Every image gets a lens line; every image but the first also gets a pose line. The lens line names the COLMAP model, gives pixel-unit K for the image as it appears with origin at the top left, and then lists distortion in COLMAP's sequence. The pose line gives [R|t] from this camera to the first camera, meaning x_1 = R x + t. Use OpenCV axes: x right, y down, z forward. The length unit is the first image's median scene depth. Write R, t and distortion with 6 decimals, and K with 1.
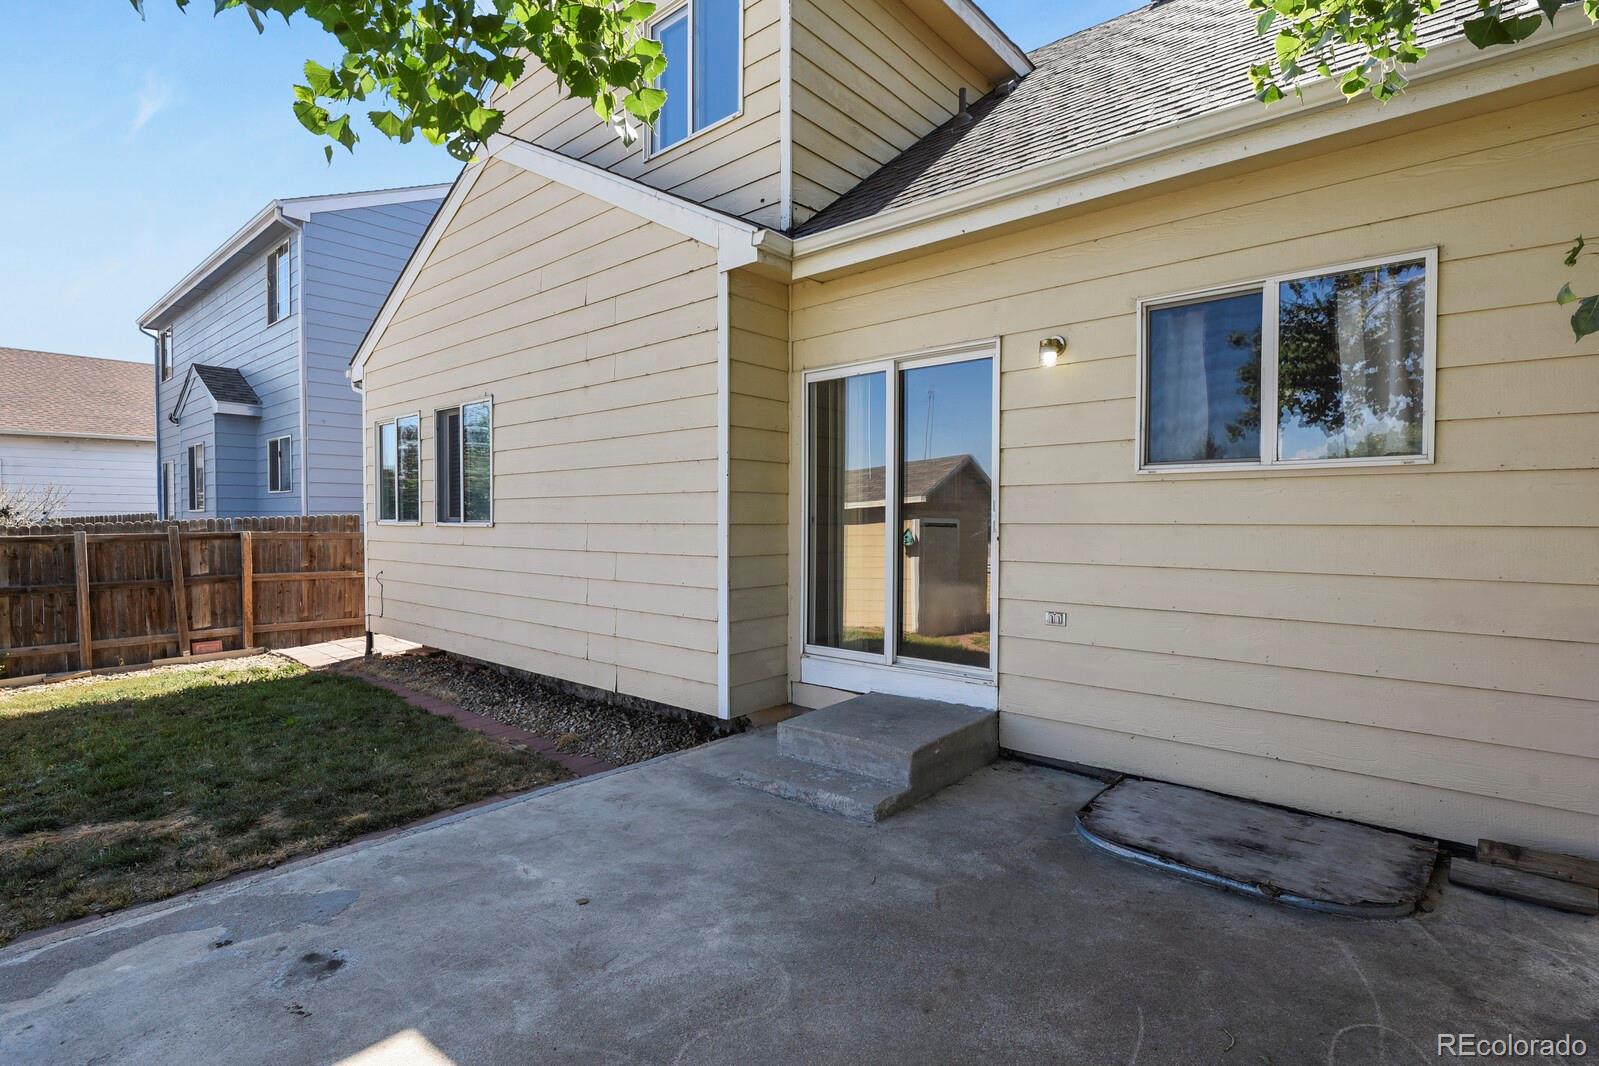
lens RADIAL K [[773.0, 0, 800.6], [0, 773.0, 538.8], [0, 0, 1]] dist [0.001454, -0.009068]
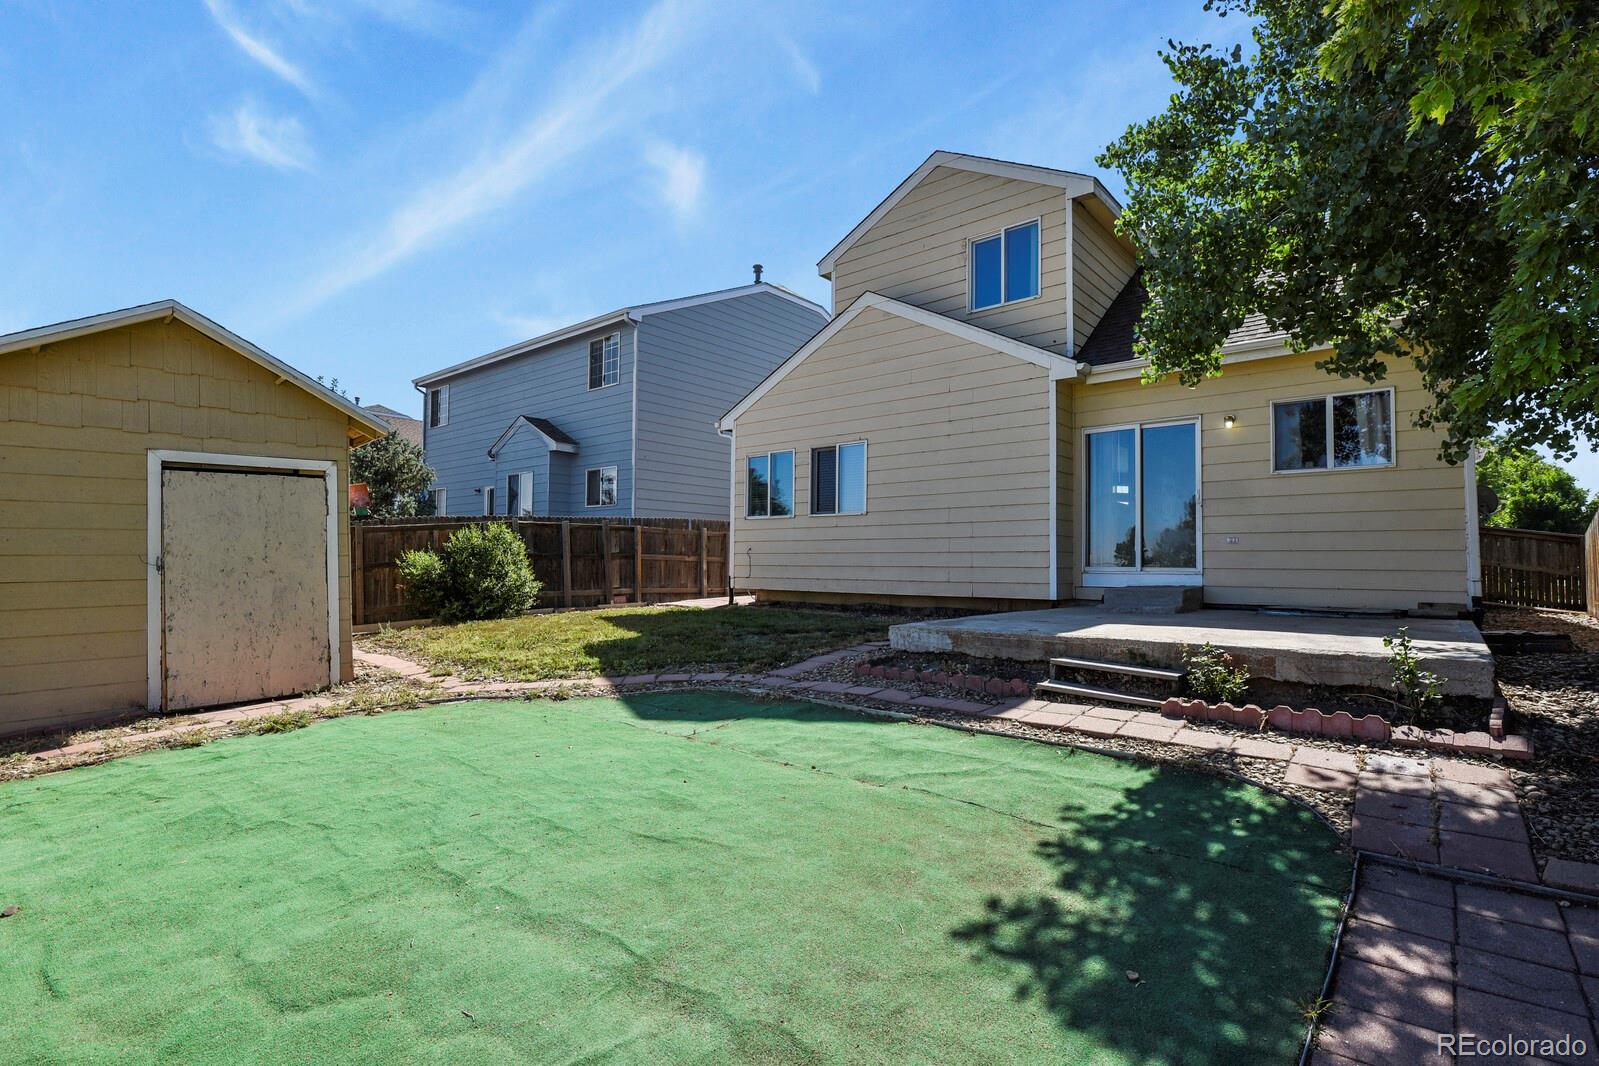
lens RADIAL K [[773.0, 0, 800.6], [0, 773.0, 538.8], [0, 0, 1]] dist [0.001454, -0.009068]
pose [[0.999869, 0.009390, 0.013194, -0.647234], [-0.008521, 0.997885, -0.064450, 0.173581], [-0.013772, 0.064329, 0.997834, -0.825082]]
